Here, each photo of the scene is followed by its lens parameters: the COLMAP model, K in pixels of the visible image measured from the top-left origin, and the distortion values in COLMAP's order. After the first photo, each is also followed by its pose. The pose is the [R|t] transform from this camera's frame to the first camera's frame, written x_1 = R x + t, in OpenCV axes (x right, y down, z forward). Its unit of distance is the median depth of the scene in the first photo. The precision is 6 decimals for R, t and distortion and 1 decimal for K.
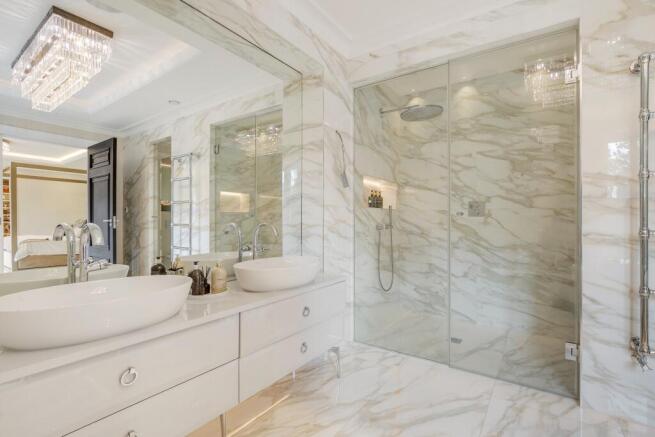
lens RADIAL K [[307.3, 0, 327.5], [0, 307.3, 218.5], [0, 0, 1]] dist [-0.001830, -0.000416]
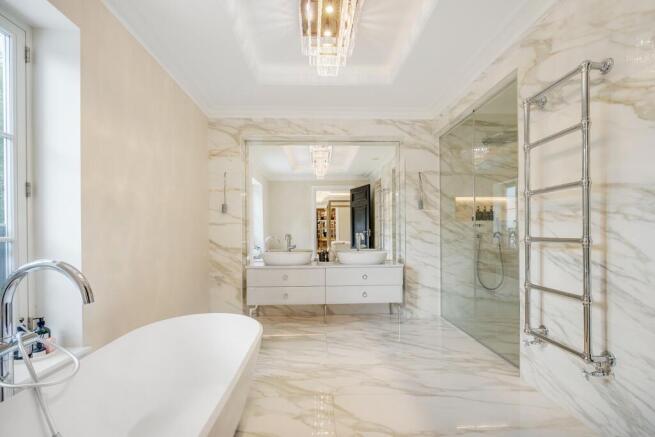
lens RADIAL K [[294.5, 0, 328.6], [0, 294.5, 230.3], [0, 0, 1]] dist [0.000468, 0.000101]
pose [[0.608566, -0.009965, -0.793441, 0.885758], [0.012492, 0.999918, -0.002976, 0.001128], [0.793405, -0.008101, 0.608640, -0.241897]]
